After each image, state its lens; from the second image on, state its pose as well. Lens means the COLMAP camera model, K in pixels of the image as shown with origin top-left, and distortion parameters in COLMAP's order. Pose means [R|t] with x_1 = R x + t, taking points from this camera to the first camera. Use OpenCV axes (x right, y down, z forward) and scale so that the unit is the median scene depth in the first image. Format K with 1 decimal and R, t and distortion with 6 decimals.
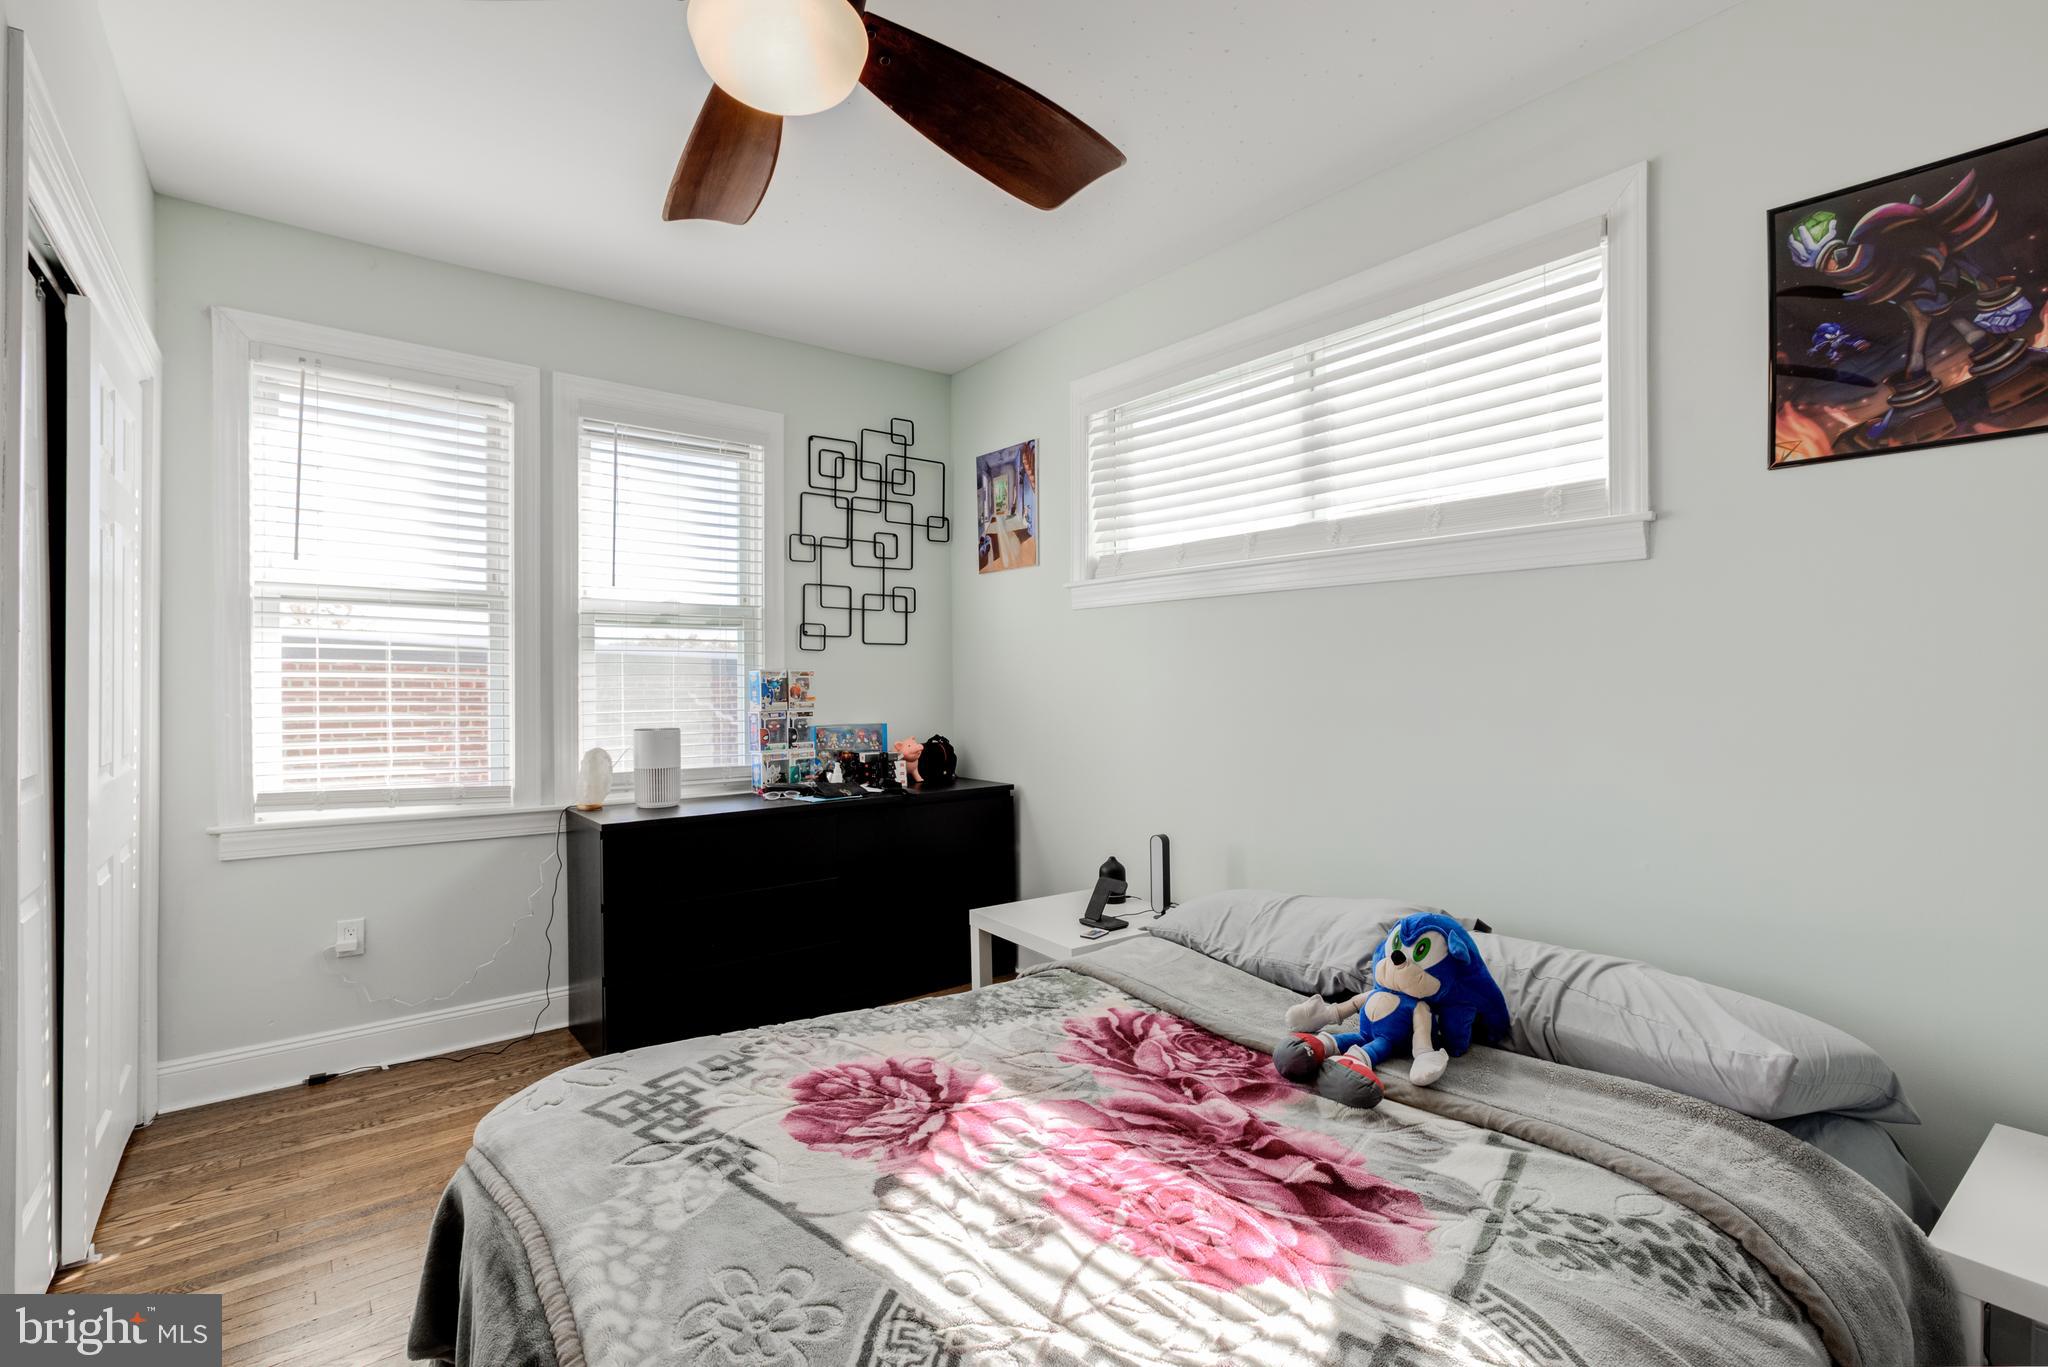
lens RADIAL K [[936.9, 0, 1013.1], [0, 936.9, 677.8], [0, 0, 1]] dist [-0.011087, 0.005280]
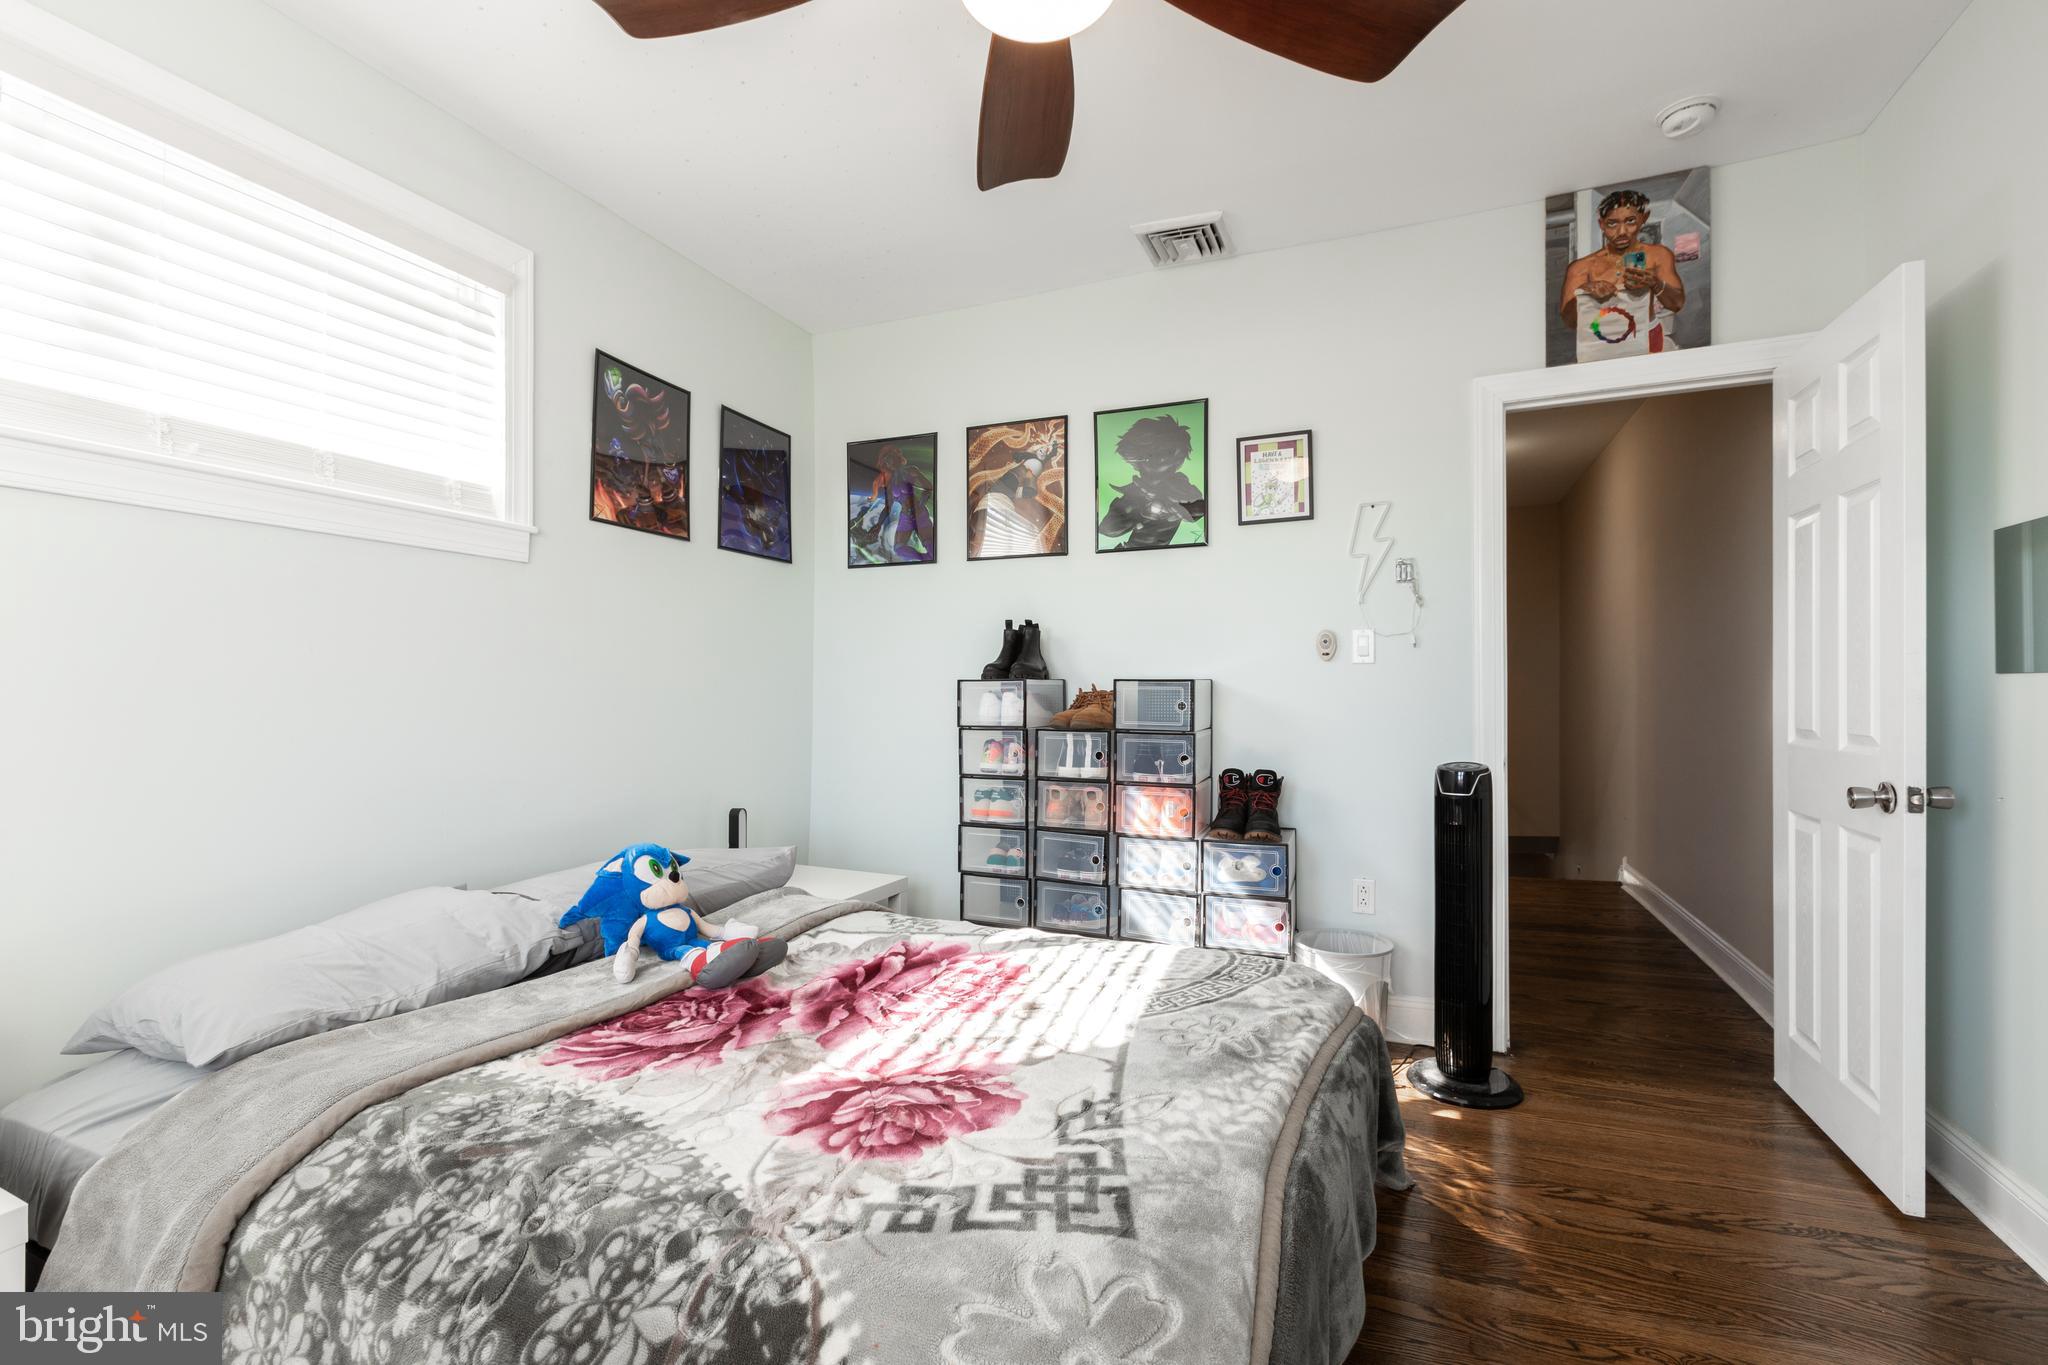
lens RADIAL K [[936.9, 0, 1011.7], [0, 936.9, 688.0], [0, 0, 1]] dist [-0.011087, 0.005280]
pose [[-0.499567, 0.005606, 0.866257, -0.916064], [0.001250, 0.999983, -0.005750, 0.062708], [-0.866274, -0.001790, -0.499566, 1.289823]]
